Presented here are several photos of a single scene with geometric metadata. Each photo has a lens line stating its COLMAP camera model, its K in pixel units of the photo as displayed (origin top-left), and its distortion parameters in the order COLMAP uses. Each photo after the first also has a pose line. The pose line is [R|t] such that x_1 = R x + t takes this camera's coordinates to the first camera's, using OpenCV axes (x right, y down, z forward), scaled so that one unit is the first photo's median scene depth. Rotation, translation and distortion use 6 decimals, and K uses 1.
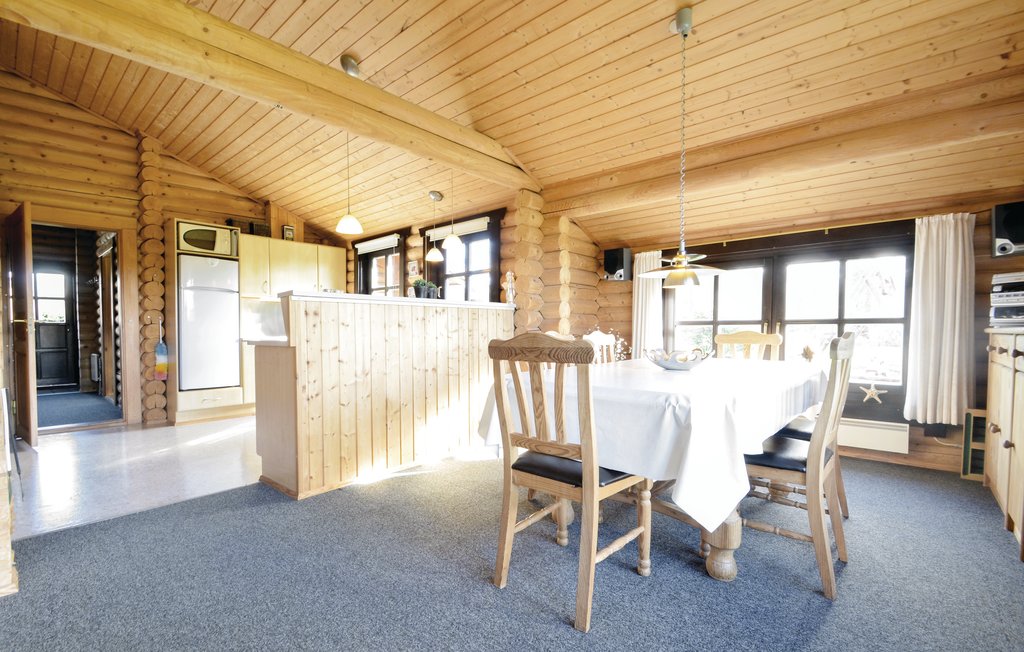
lens RADIAL K [[468.8, 0, 512.3], [0, 468.8, 347.5], [0, 0, 1]] dist [0.000511, 0.000032]
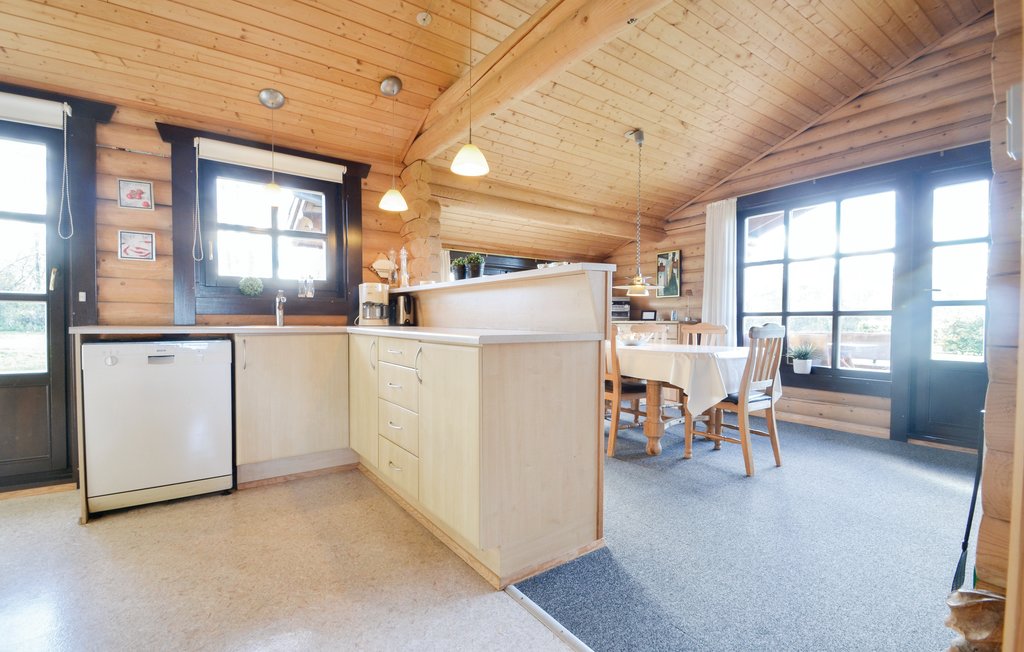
lens RADIAL K [[461.8, 0, 512.0], [0, 461.8, 326.0], [0, 0, 1]] dist [0.000418, 0.000068]
pose [[0.219961, -0.007252, 0.975482, -0.590007], [0.032188, 0.999482, 0.000172, -0.030186], [-0.974977, 0.031361, 0.220081, 0.547621]]
